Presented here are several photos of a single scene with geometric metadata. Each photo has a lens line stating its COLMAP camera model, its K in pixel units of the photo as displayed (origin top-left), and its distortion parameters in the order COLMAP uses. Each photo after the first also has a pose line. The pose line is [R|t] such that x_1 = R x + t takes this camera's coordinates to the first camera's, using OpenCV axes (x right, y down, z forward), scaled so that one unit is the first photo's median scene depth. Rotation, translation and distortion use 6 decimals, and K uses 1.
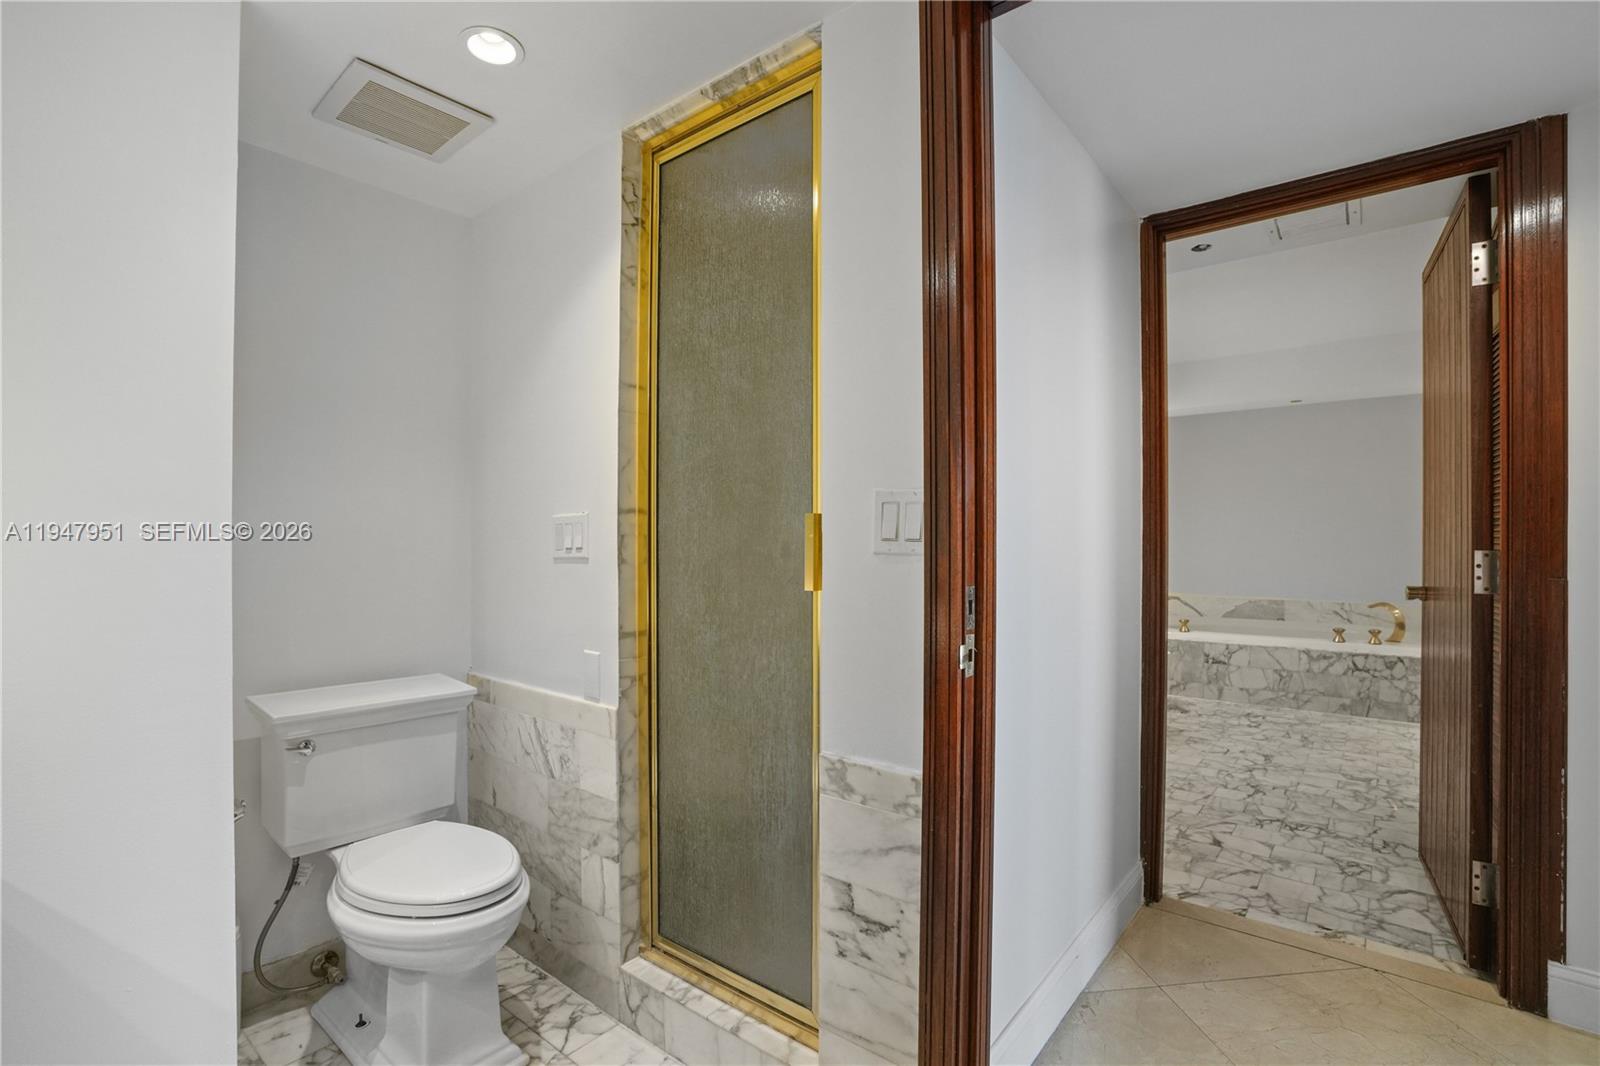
lens RADIAL K [[738.2, 0, 804.1], [0, 738.2, 534.3], [0, 0, 1]] dist [-0.071656, 0.028778]
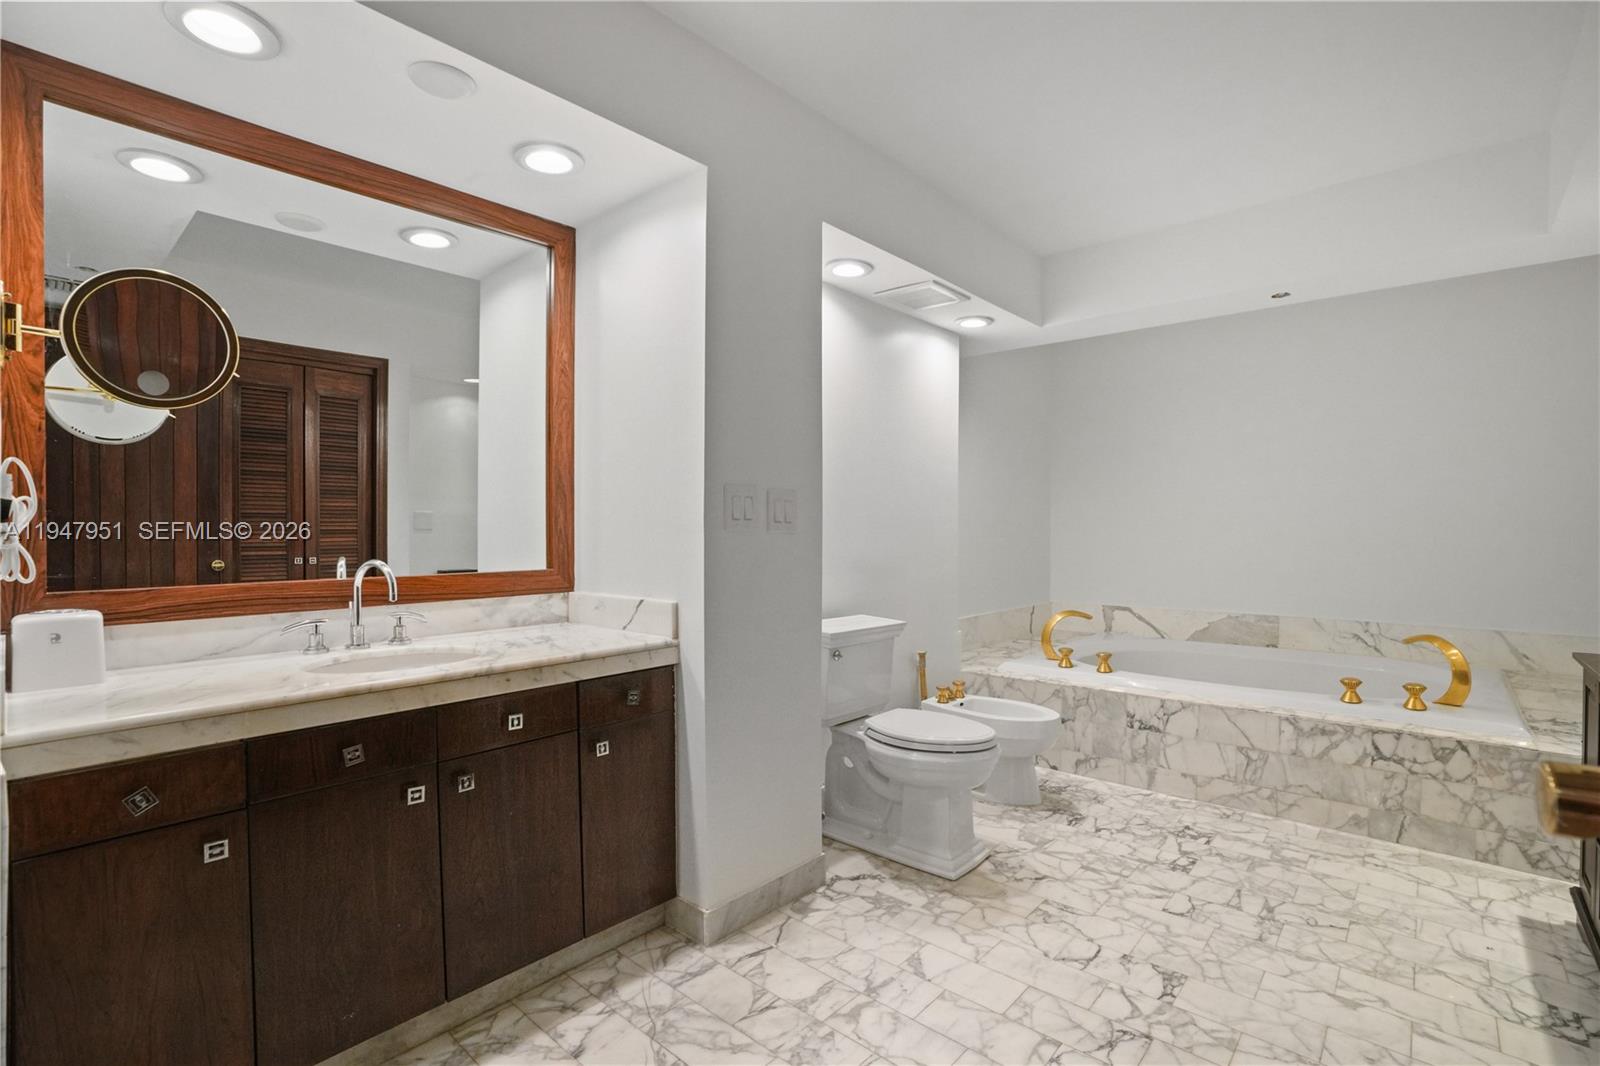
lens RADIAL K [[738.2, 0, 804.1], [0, 738.2, 534.3], [0, 0, 1]] dist [-0.071656, 0.028778]
pose [[0.999142, -0.001741, -0.041387, 0.336732], [0.002517, 0.999822, 0.018713, 0.002093], [0.041347, -0.018801, 0.998968, 0.415232]]
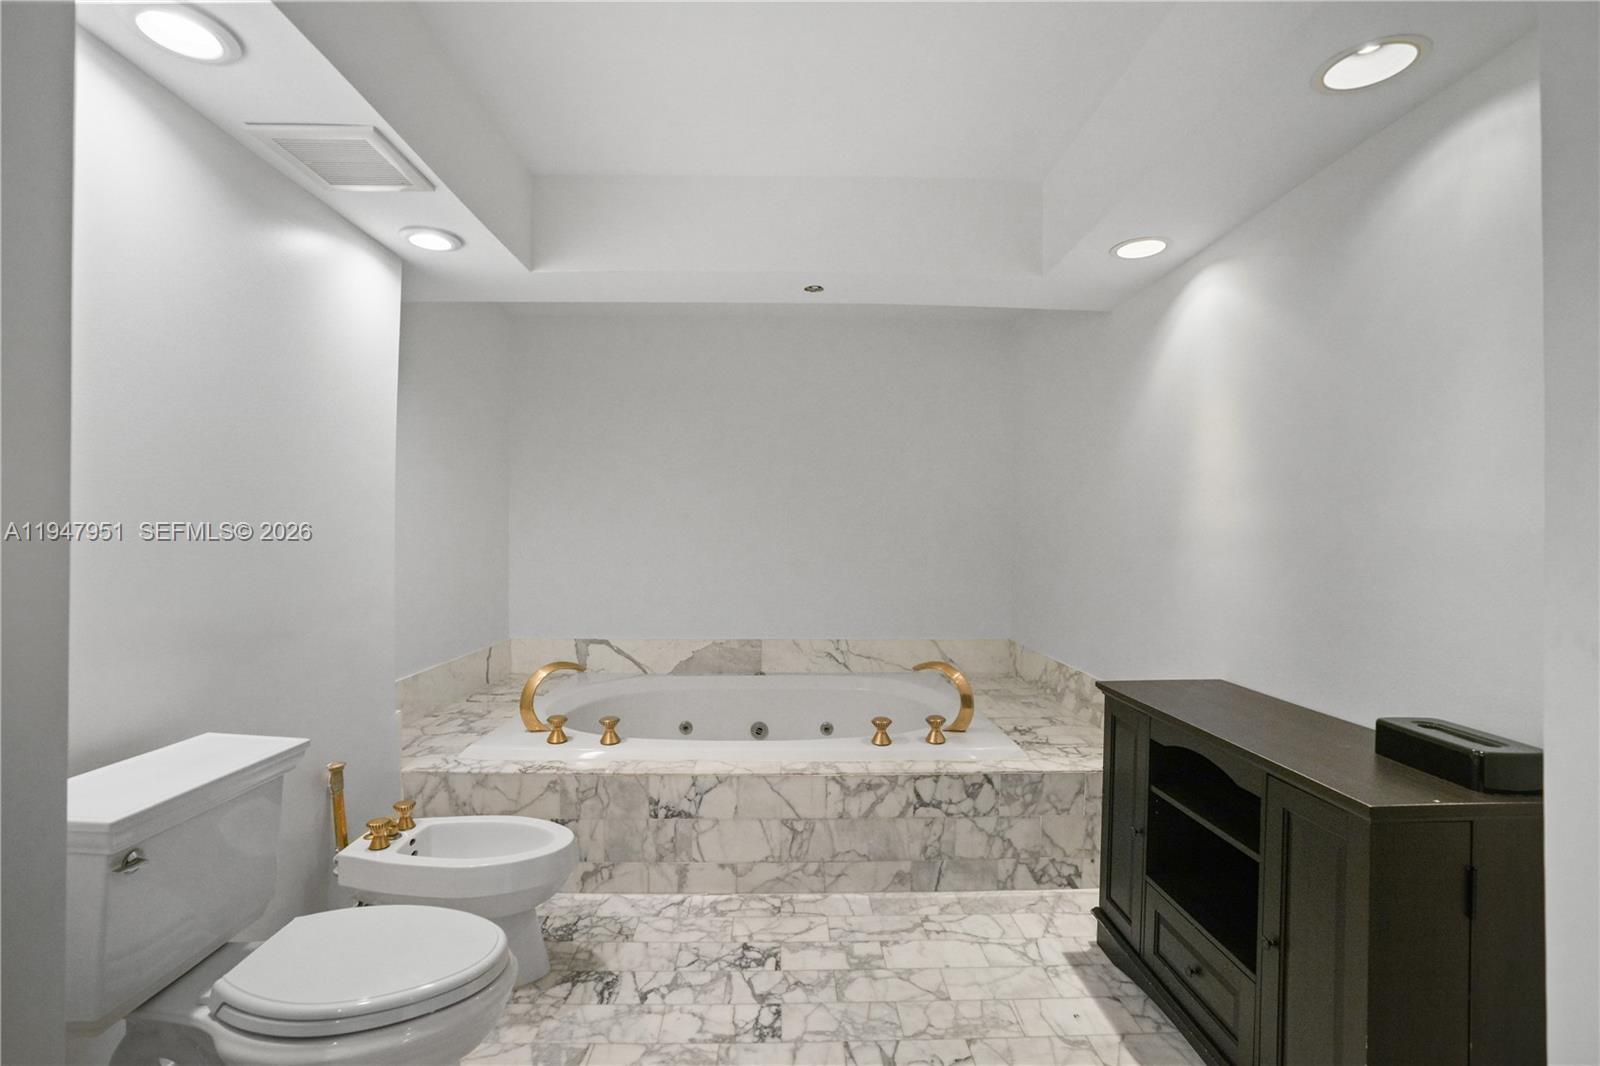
lens RADIAL K [[738.2, 0, 804.1], [0, 738.2, 534.3], [0, 0, 1]] dist [-0.071656, 0.028778]
pose [[0.753379, 0.002521, 0.657582, 0.352164], [-0.009688, 0.999927, 0.007267, -0.009990], [-0.657516, -0.011846, 0.753348, 0.642707]]
